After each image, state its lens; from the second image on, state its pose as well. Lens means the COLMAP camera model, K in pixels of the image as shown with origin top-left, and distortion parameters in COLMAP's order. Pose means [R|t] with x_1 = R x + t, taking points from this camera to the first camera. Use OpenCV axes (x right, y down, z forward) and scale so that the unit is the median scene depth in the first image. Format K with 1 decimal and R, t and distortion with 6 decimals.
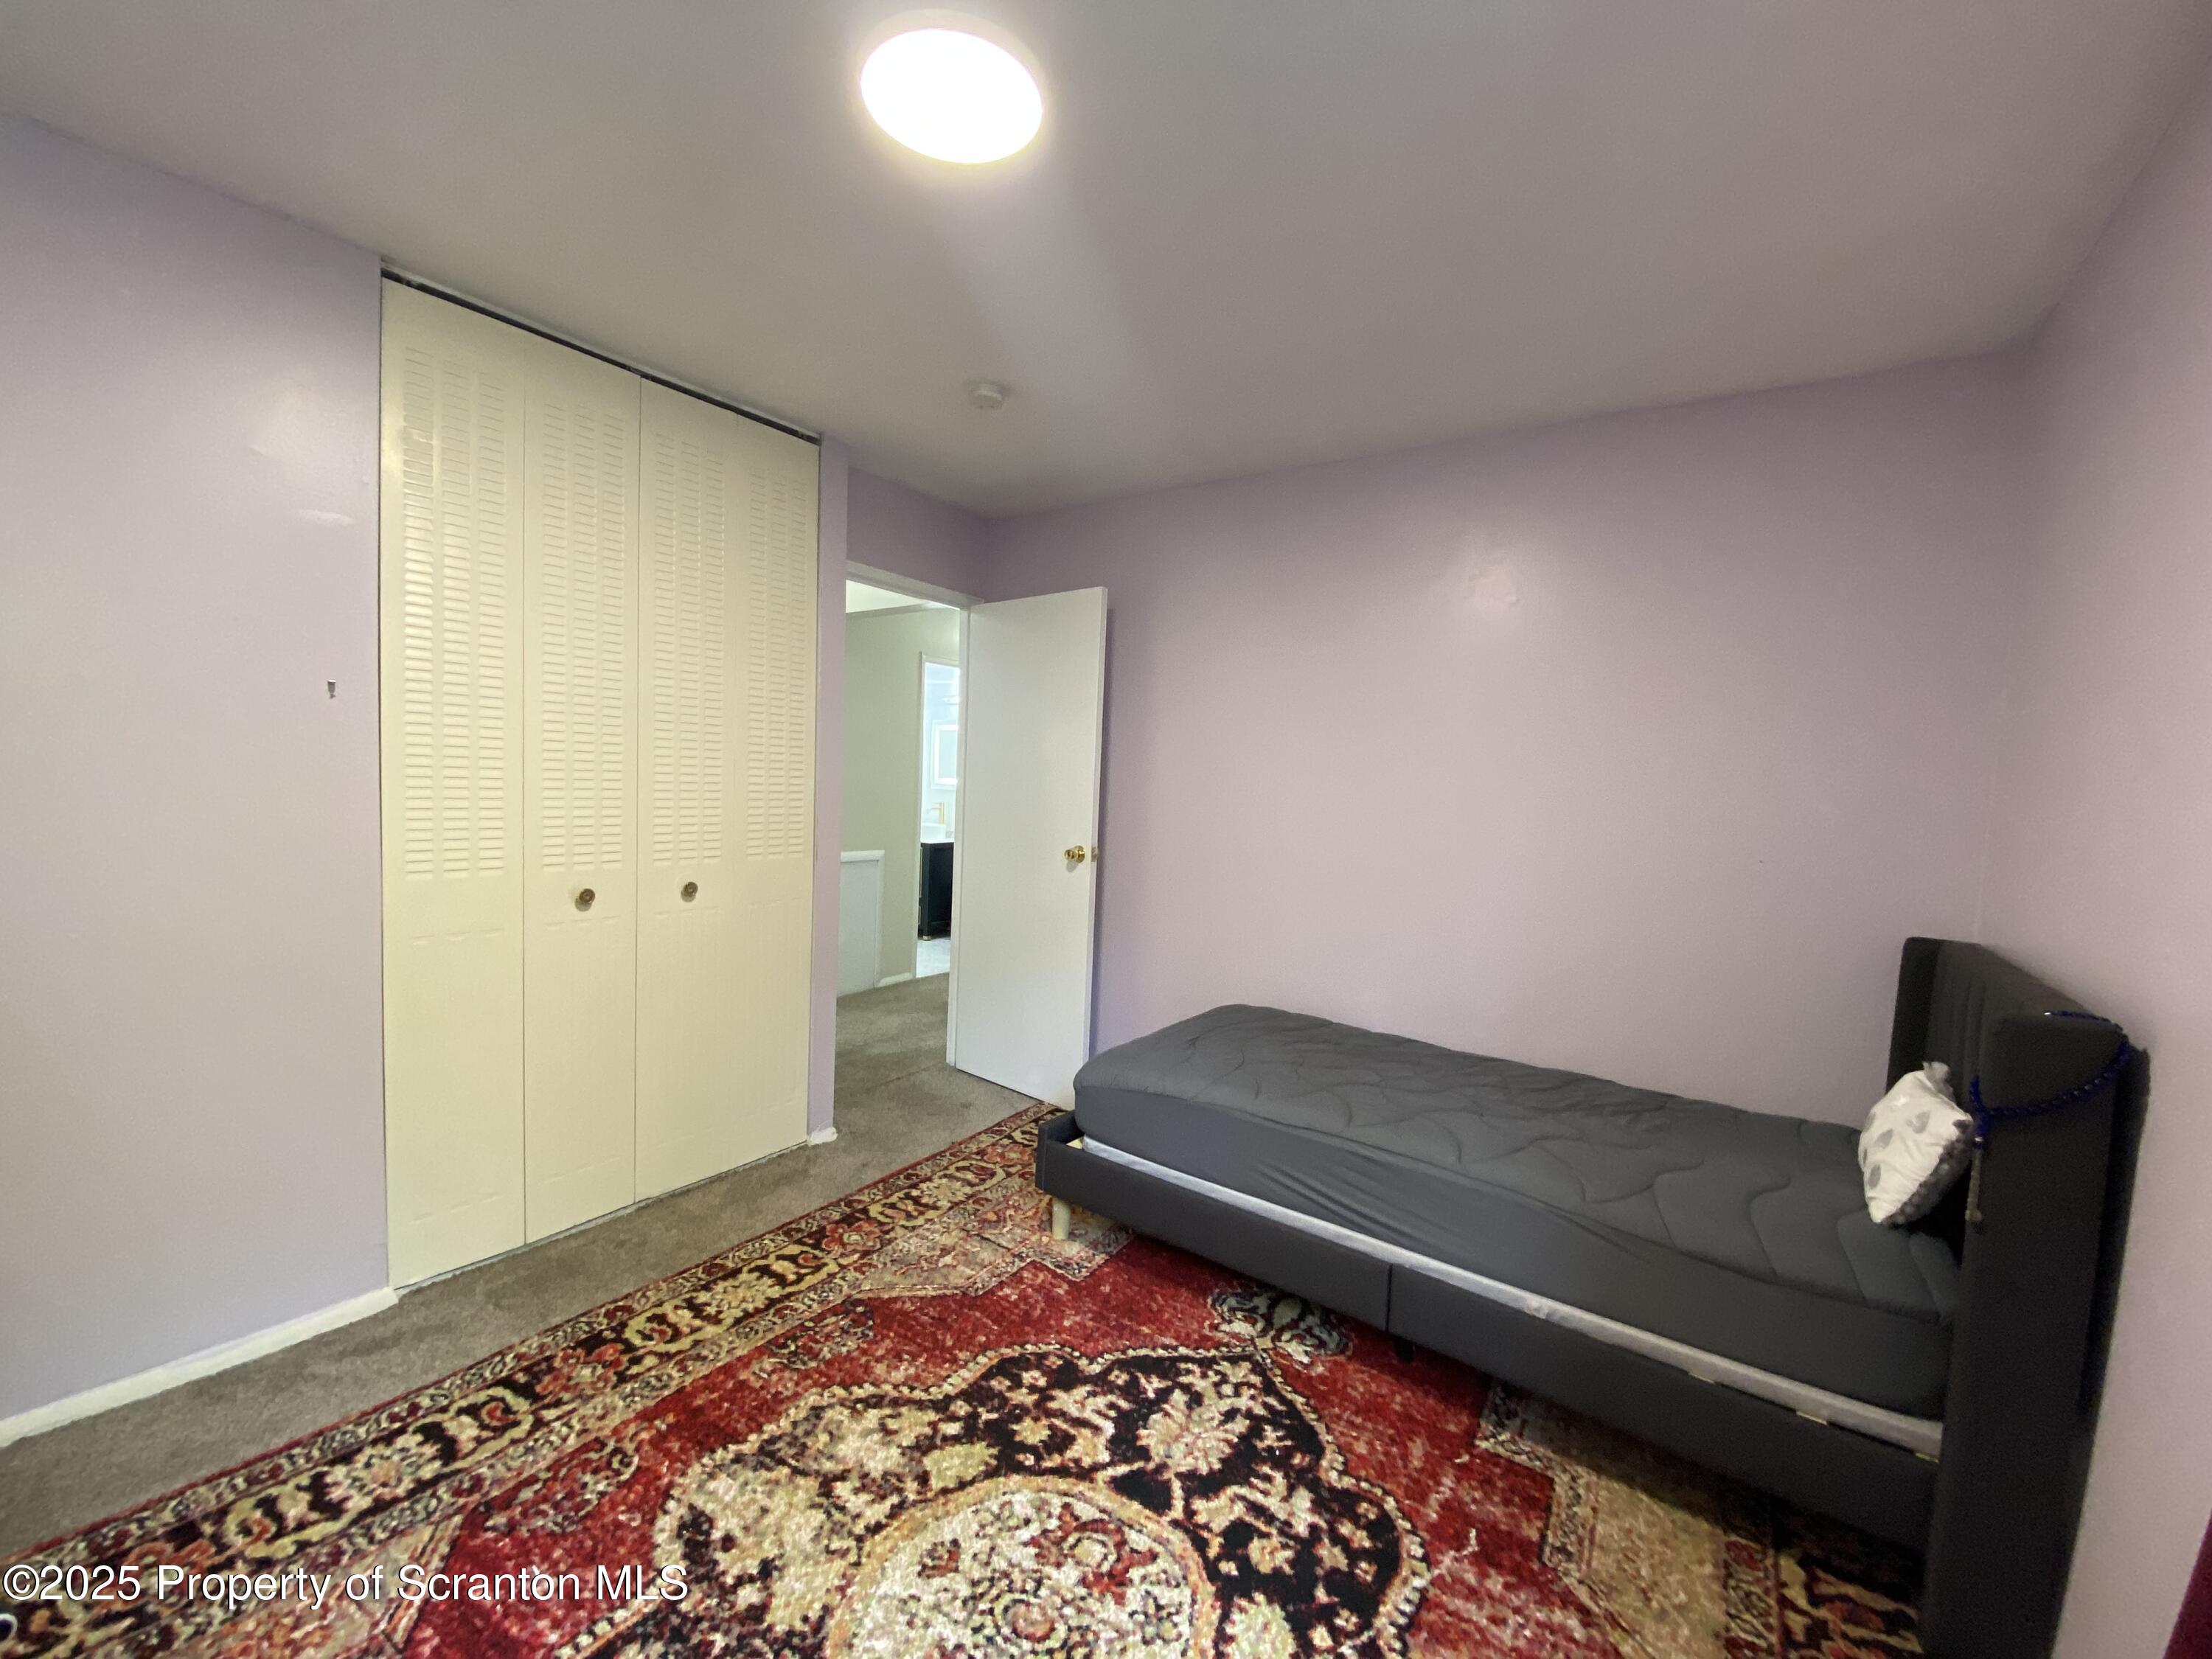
lens RADIAL K [[909.0, 0, 1103.9], [0, 909.0, 832.2], [0, 0, 1]] dist [-0.001458, -0.000381]
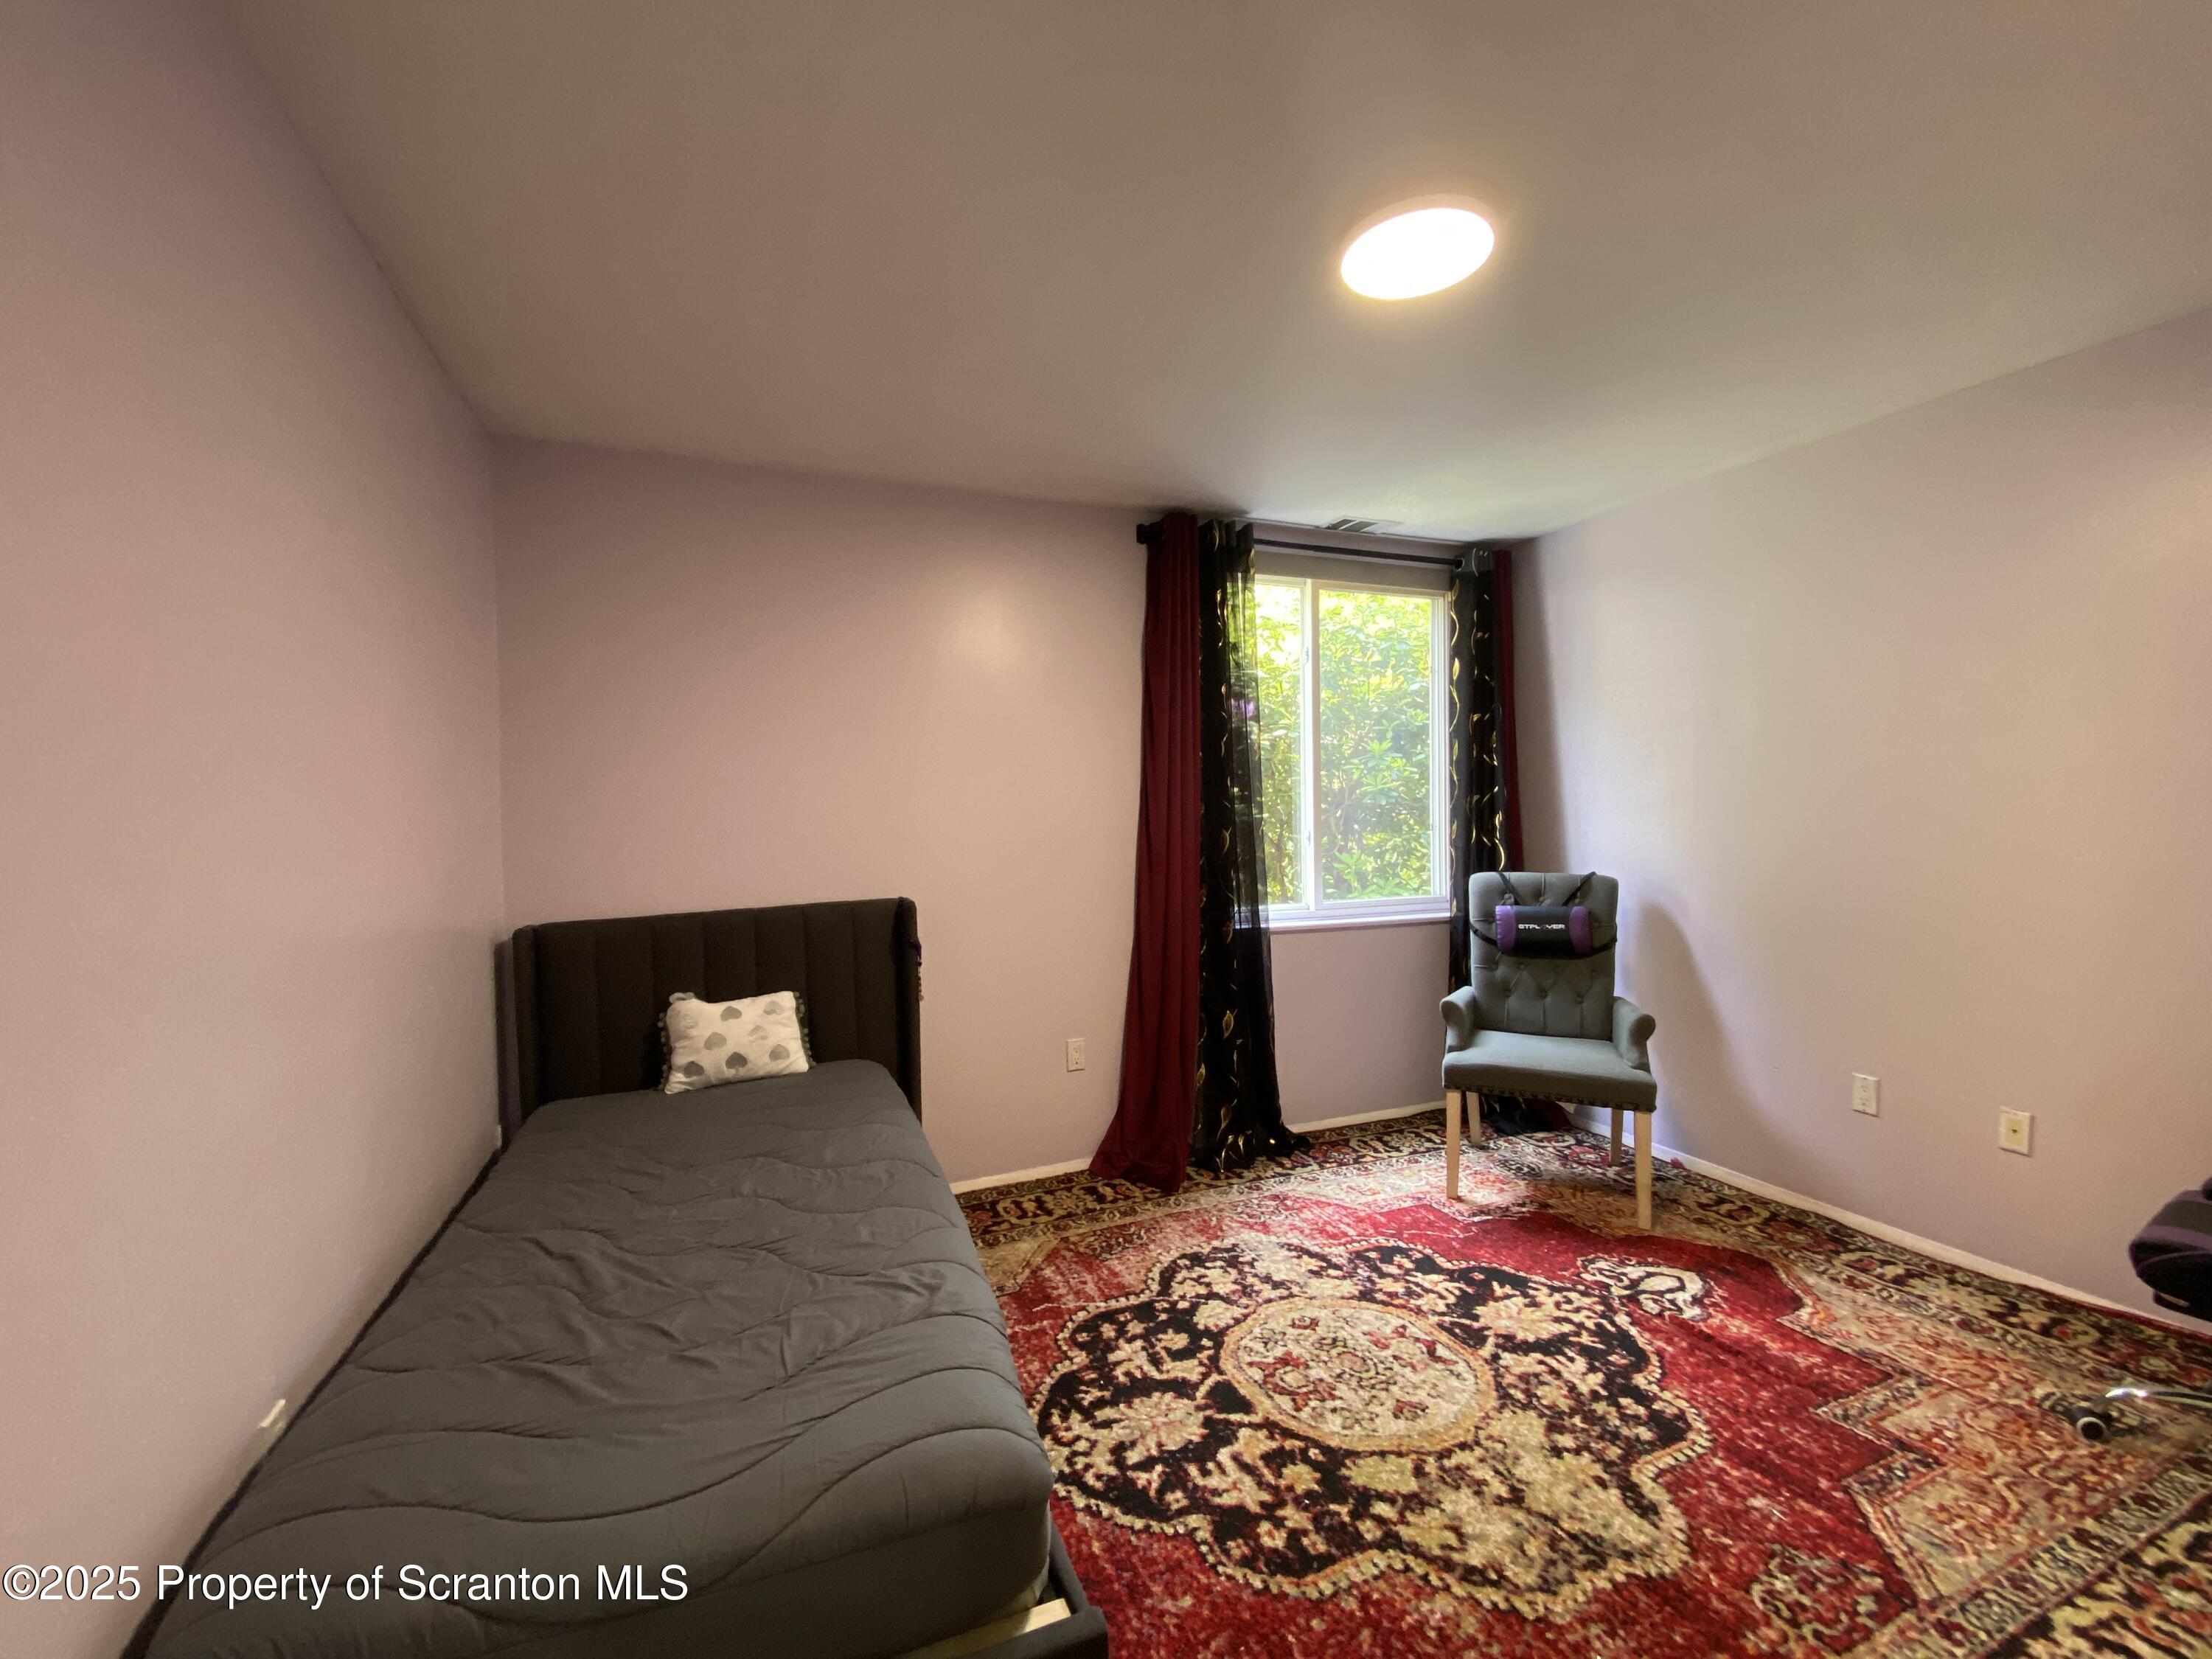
lens RADIAL K [[909.0, 0, 1105.8], [0, 909.0, 832.1], [0, 0, 1]] dist [-0.001458, -0.000381]
pose [[-0.837295, -0.040387, 0.545257, -0.413995], [0.022397, 0.993897, 0.108010, -0.135736], [-0.546292, 0.102649, -0.831281, 1.884196]]
